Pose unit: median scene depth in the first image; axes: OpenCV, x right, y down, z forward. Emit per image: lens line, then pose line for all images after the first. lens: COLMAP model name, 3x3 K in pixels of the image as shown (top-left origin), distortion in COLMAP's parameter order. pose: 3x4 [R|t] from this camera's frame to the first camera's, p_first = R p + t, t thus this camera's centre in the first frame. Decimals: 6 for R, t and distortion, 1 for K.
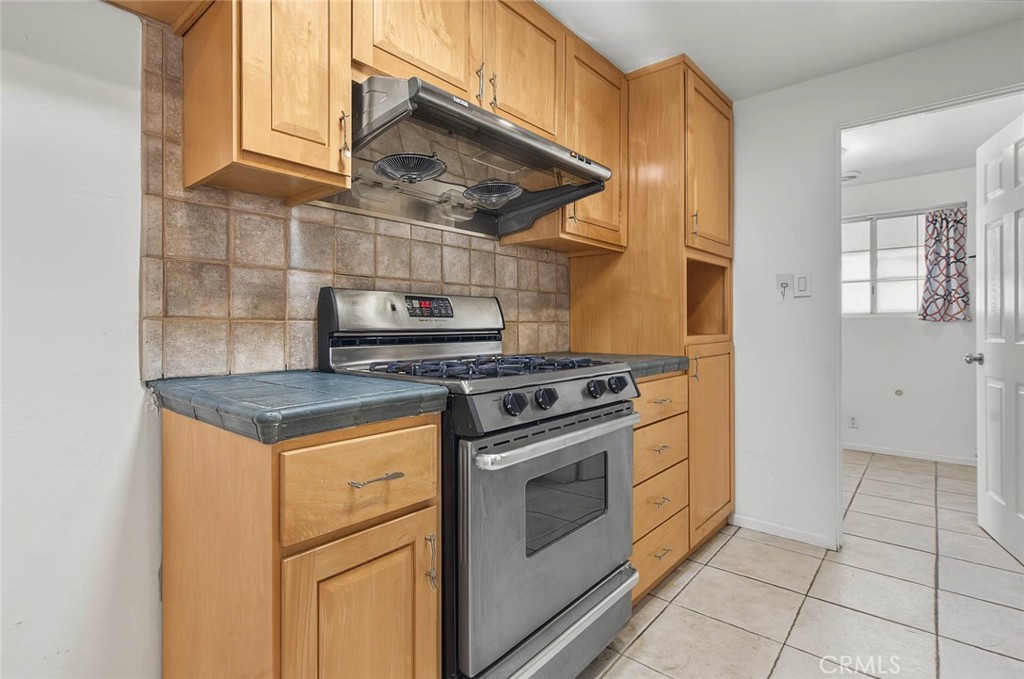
lens RADIAL K [[495.2, 0, 515.6], [0, 495.2, 325.9], [0, 0, 1]] dist [0.003246, 0.000622]
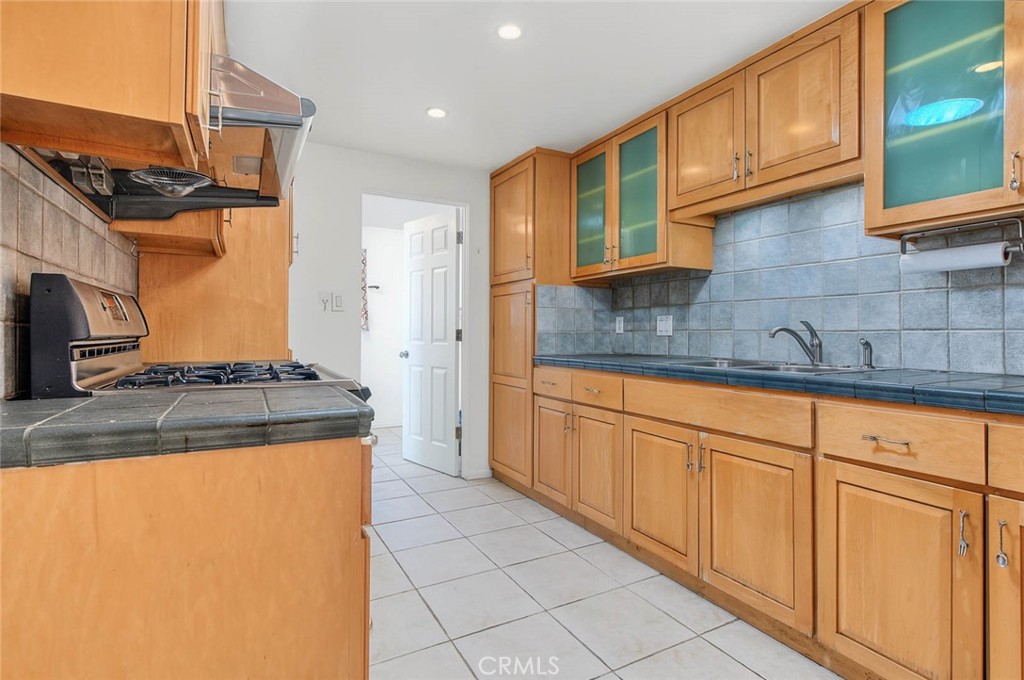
lens RADIAL K [[497.4, 0, 508.6], [0, 497.4, 338.3], [0, 0, 1]] dist [0.002761, -0.000195]
pose [[0.369723, -0.004034, 0.929133, -0.606485], [-0.005695, 0.999962, 0.006607, 0.001697], [-0.929124, -0.007735, 0.369686, 0.121534]]
